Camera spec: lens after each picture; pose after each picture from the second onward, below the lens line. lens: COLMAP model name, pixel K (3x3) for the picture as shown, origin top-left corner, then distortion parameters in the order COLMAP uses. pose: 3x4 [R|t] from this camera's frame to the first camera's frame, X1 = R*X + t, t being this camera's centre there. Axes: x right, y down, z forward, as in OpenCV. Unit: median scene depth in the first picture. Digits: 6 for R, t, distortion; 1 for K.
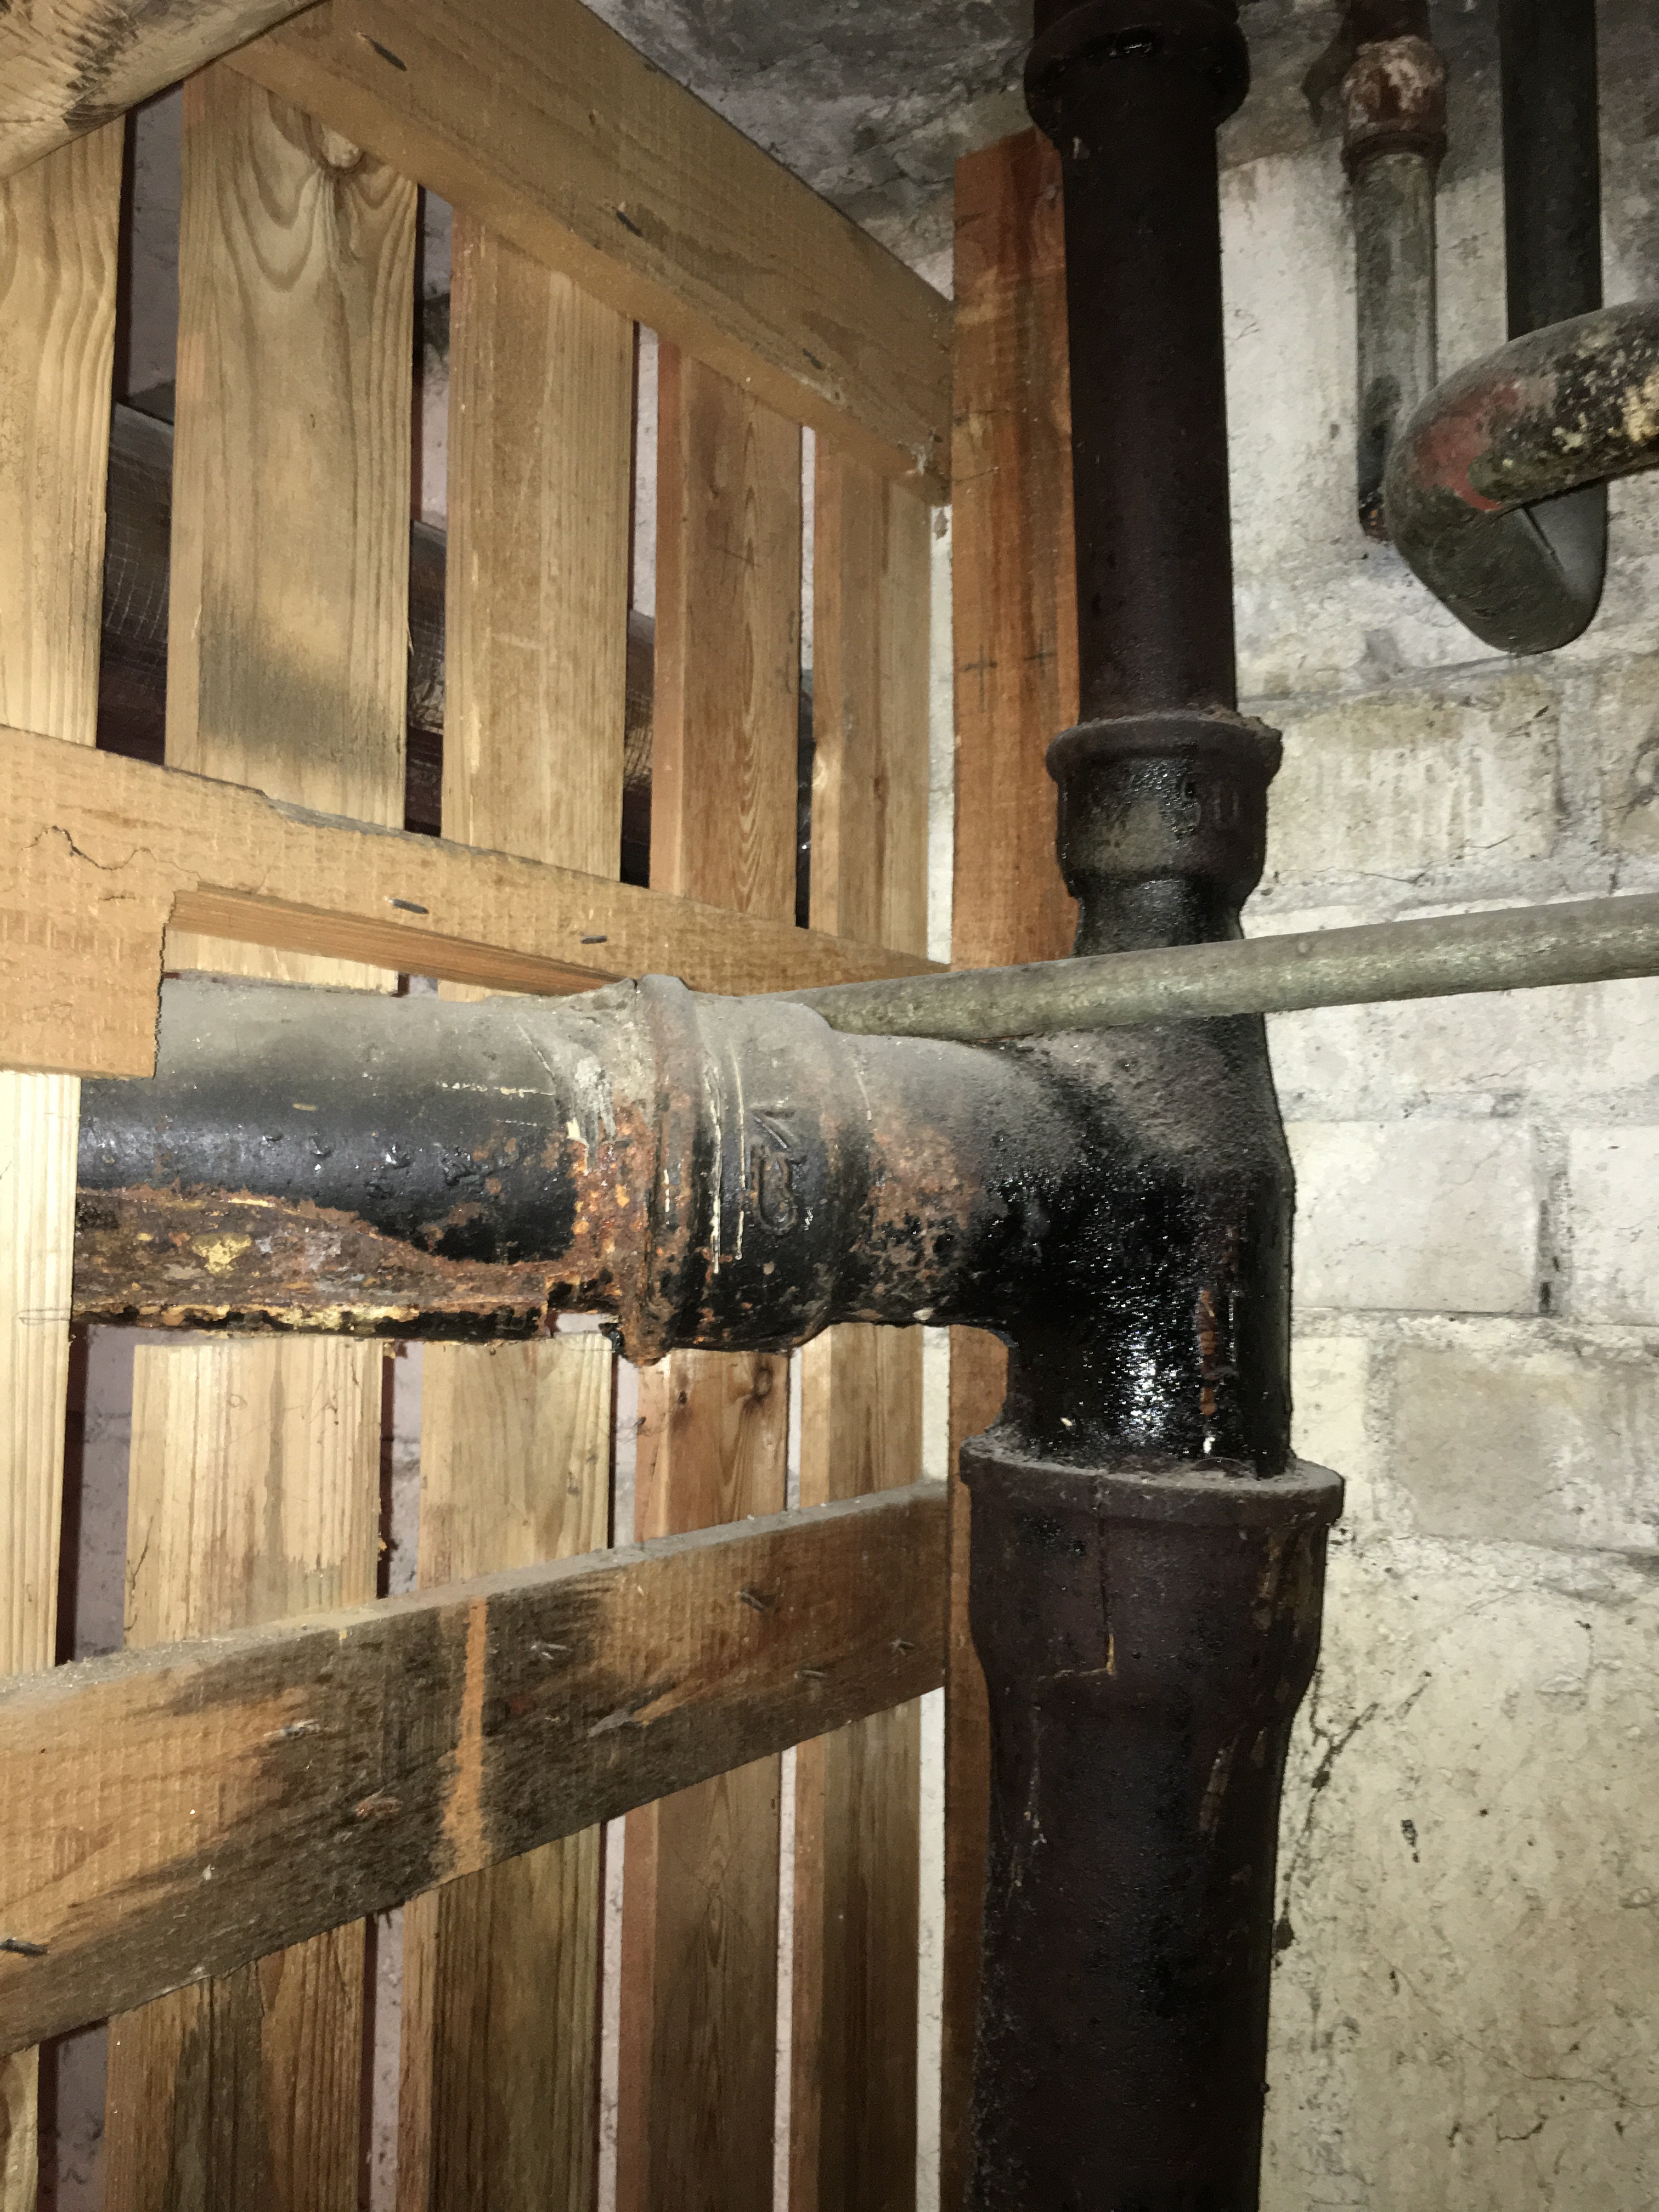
lens RADIAL K [[1882.6, 0, 842.4], [0, 1882.6, 1099.2], [0, 0, 1]] dist [0.083602, -0.110345]
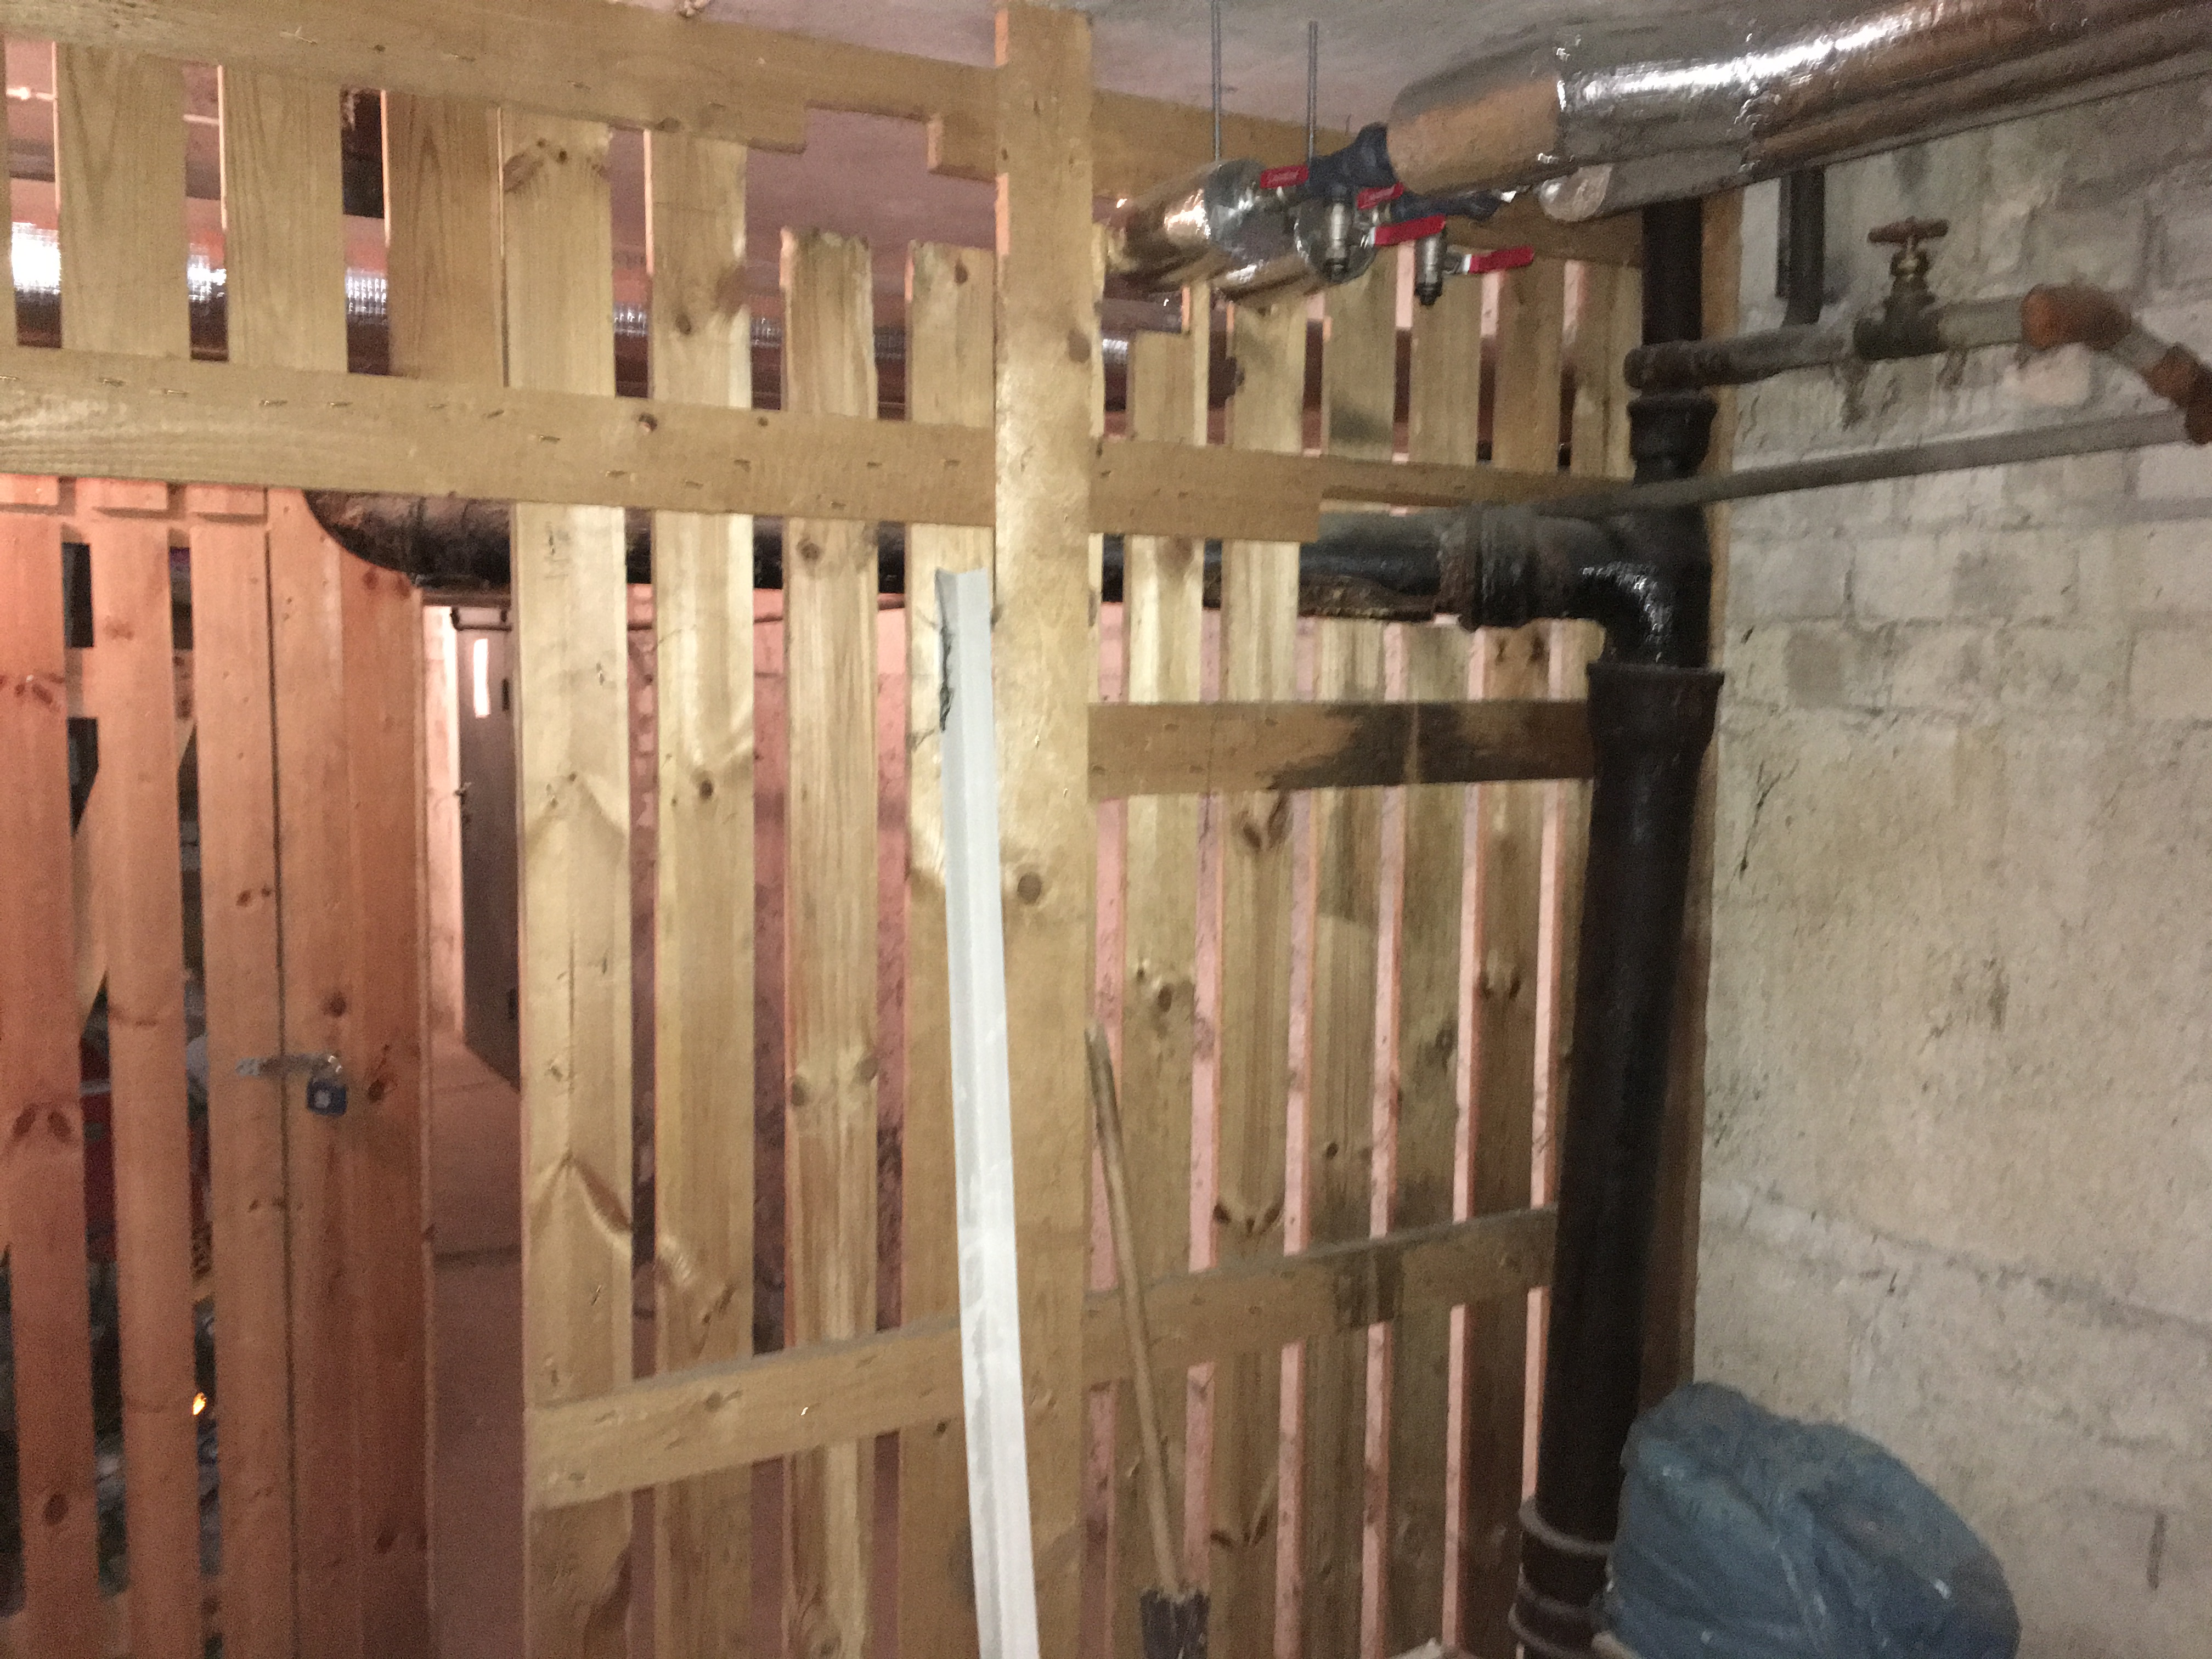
lens RADIAL K [[1882.6, 0, 1102.0], [0, 1882.6, 837.0], [0, 0, 1]] dist [0.083602, -0.110345]
pose [[0.895793, 0.041918, -0.442491, 0.761687], [0.032553, 0.986682, 0.159371, -0.039975], [0.443278, -0.157167, 0.882498, -2.108300]]
